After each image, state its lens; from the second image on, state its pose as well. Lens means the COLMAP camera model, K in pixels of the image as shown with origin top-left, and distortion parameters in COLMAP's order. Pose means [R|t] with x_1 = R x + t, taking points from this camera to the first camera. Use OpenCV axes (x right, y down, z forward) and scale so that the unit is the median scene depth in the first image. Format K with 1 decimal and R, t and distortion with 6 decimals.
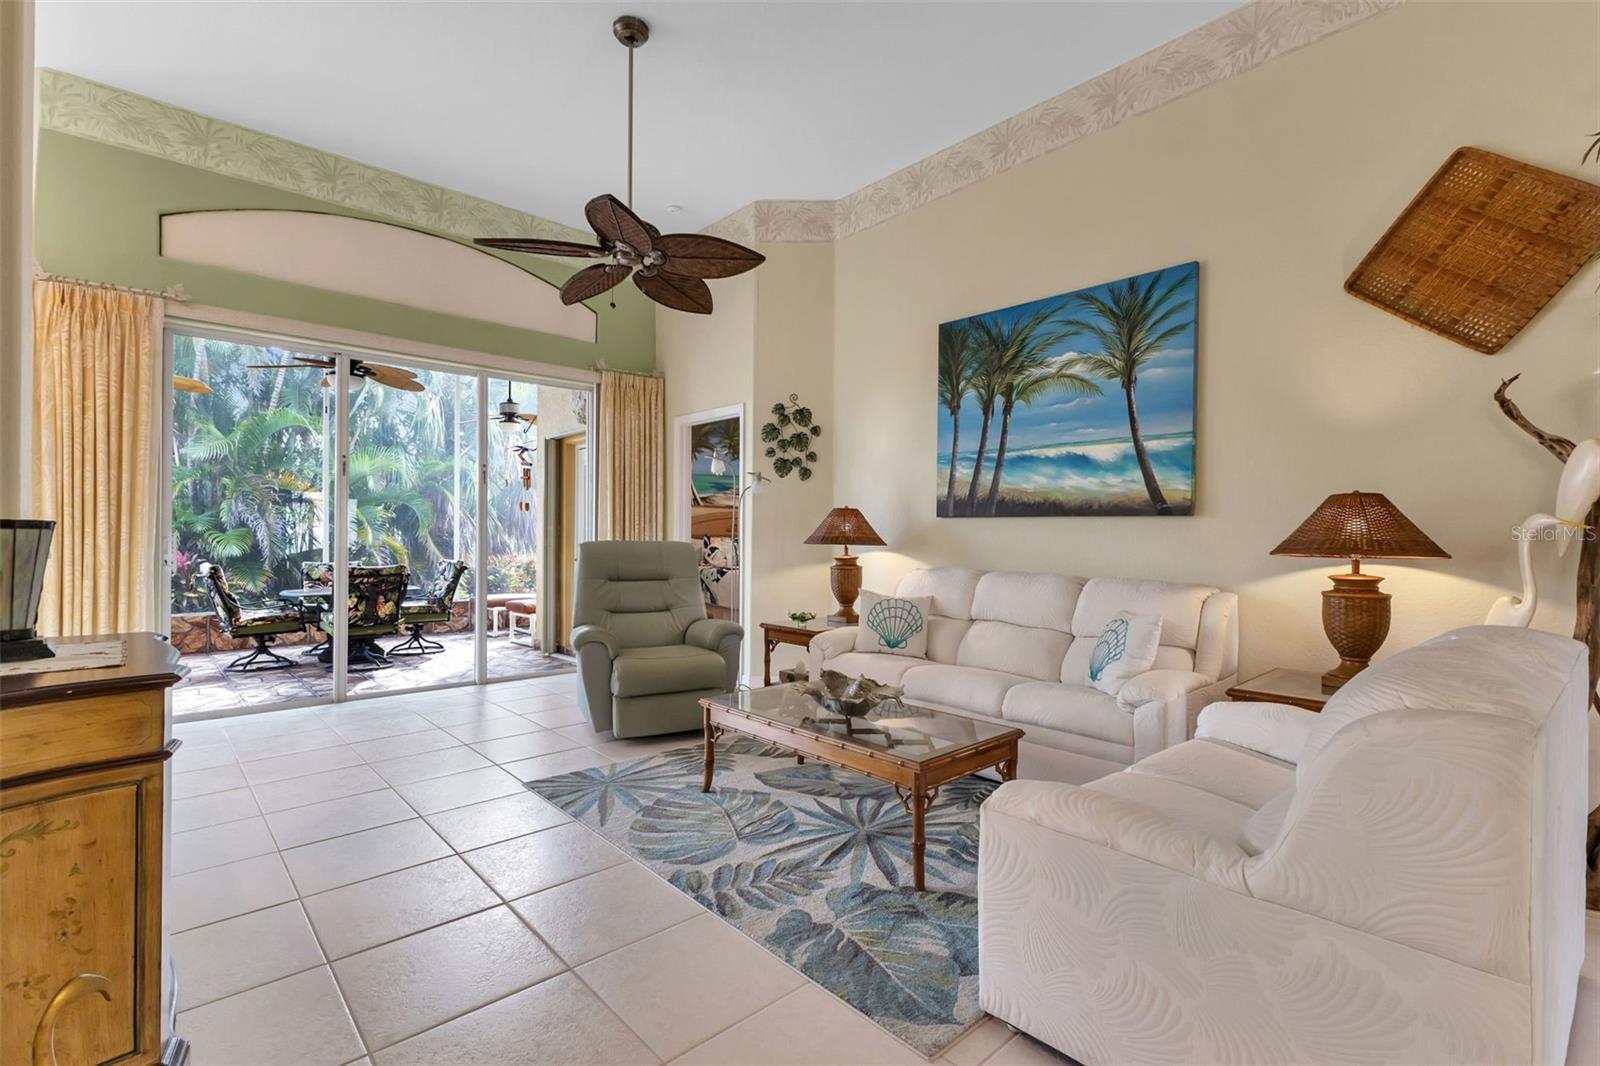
lens RADIAL K [[713.0, 0, 802.2], [0, 713.0, 533.3], [0, 0, 1]] dist [0.009815, -0.002659]
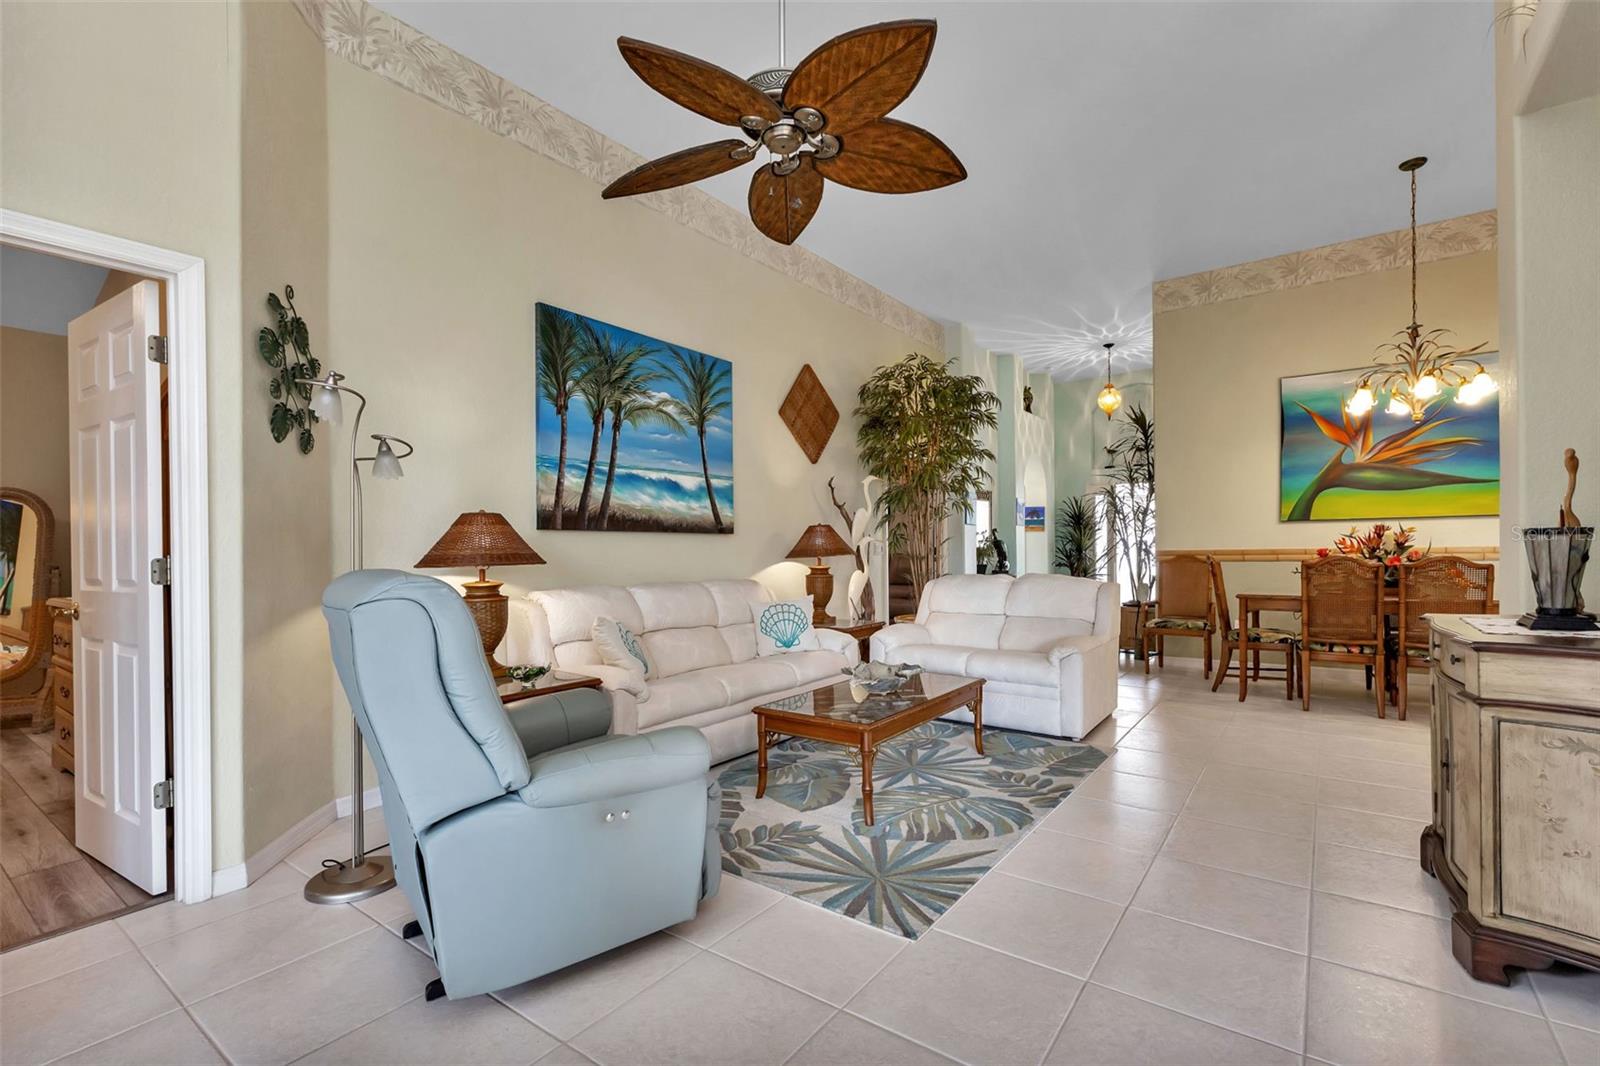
lens RADIAL K [[713.0, 0, 809.7], [0, 713.0, 547.4], [0, 0, 1]] dist [0.009815, -0.002659]
pose [[-0.191559, -0.002016, 0.981479, -0.787223], [0.013237, 0.999902, 0.004638, -0.001607], [-0.981392, 0.013880, -0.191514, 0.956281]]
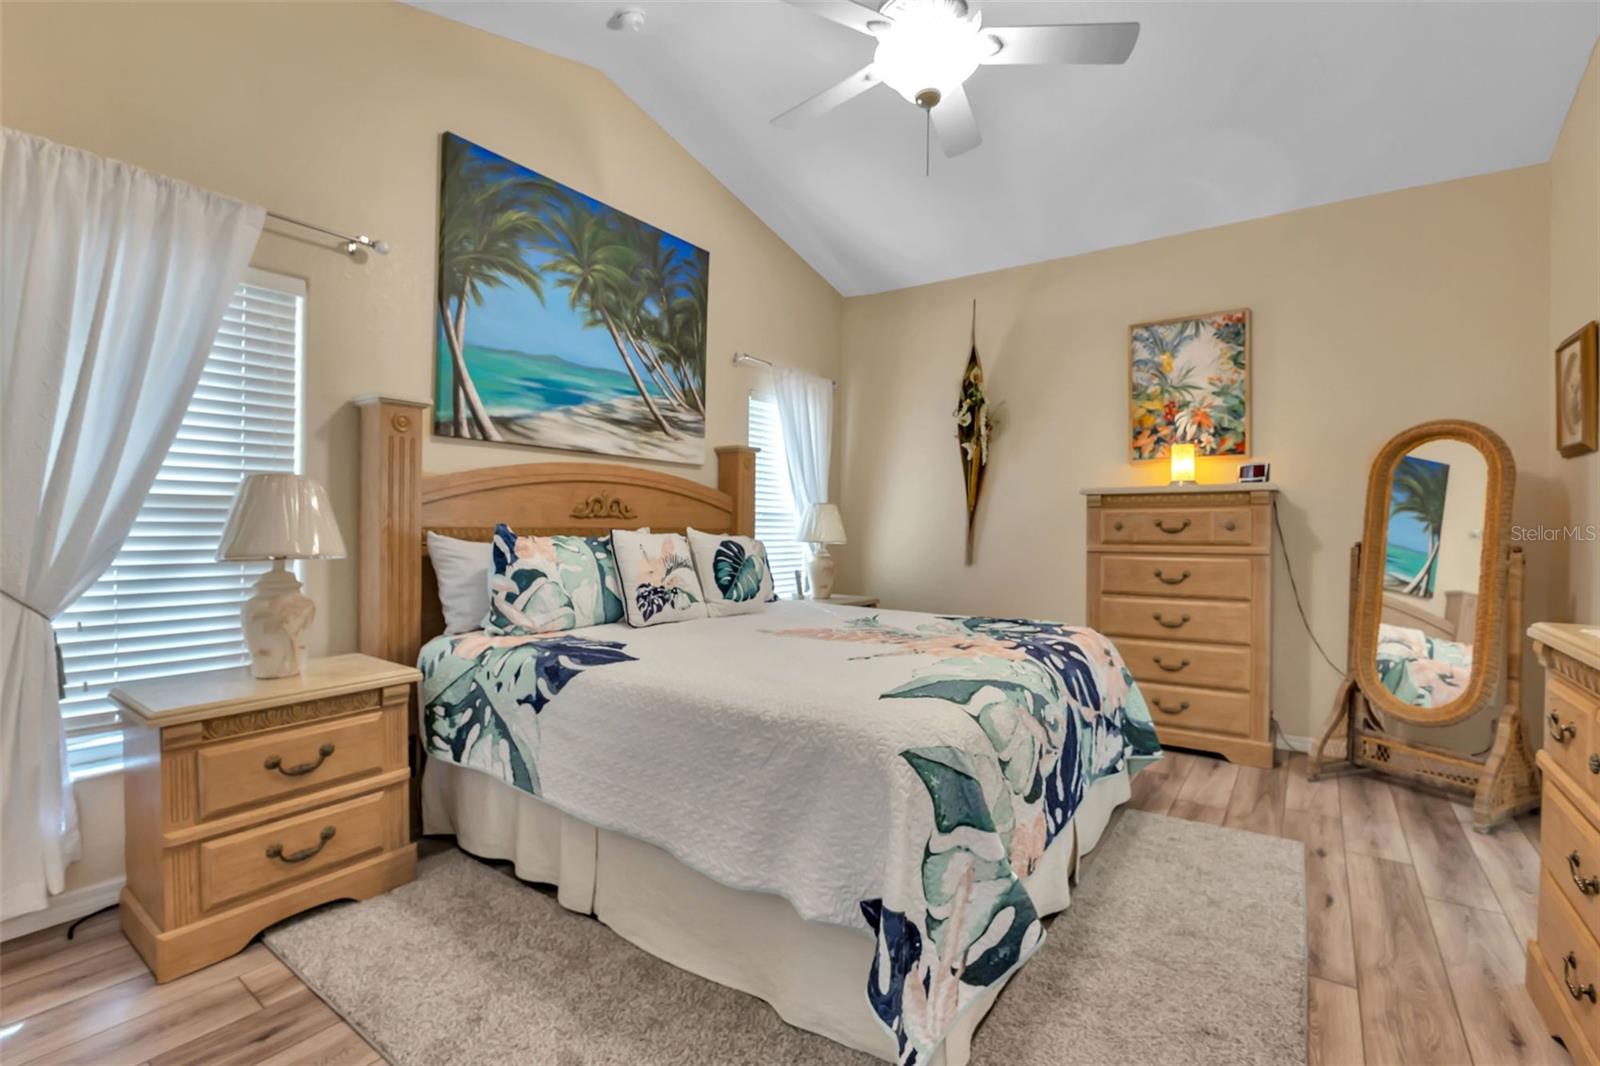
lens RADIAL K [[713.0, 0, 799.2], [0, 713.0, 529.3], [0, 0, 1]] dist [0.009815, -0.002659]
pose [[0.978531, 0.002203, 0.206087, -0.158945], [-0.004532, 0.999931, 0.010829, -0.002437], [-0.206049, -0.011531, 0.978474, 1.452139]]
